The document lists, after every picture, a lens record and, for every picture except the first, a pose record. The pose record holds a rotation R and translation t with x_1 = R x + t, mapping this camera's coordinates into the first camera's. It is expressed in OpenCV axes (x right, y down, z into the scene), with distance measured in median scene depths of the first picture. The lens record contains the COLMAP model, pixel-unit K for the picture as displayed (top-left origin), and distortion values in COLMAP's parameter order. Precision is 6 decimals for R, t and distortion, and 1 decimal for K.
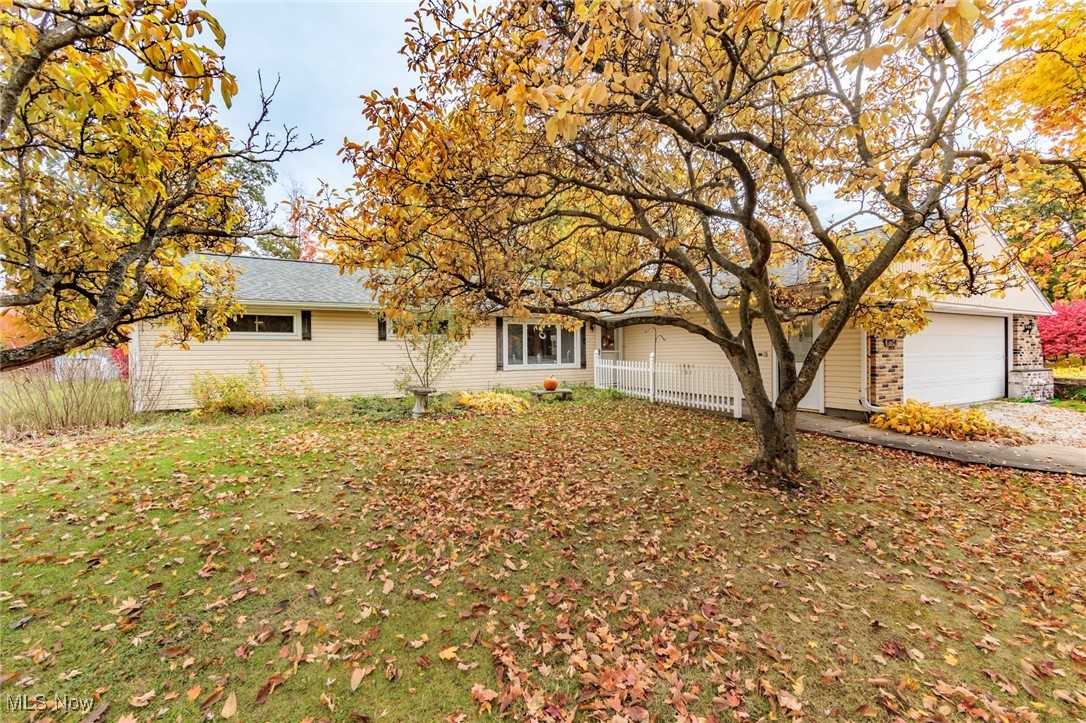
lens RADIAL K [[423.0, 0, 543.5], [0, 423.0, 356.3], [0, 0, 1]] dist [0.001931, 0.000079]
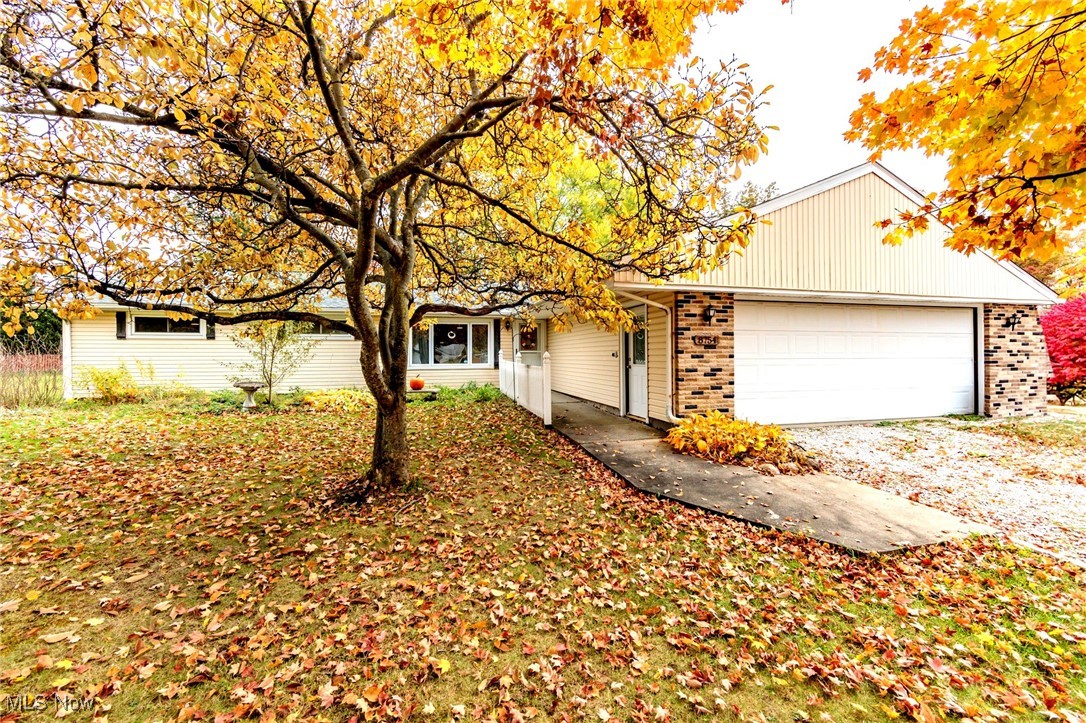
lens RADIAL K [[423.0, 0, 543.2], [0, 423.0, 352.9], [0, 0, 1]] dist [0.001931, 0.000079]
pose [[0.974296, 0.005020, -0.225216, 0.554046], [-0.007686, 0.999910, -0.010960, 0.002471], [0.225141, 0.012410, 0.974247, 0.102461]]
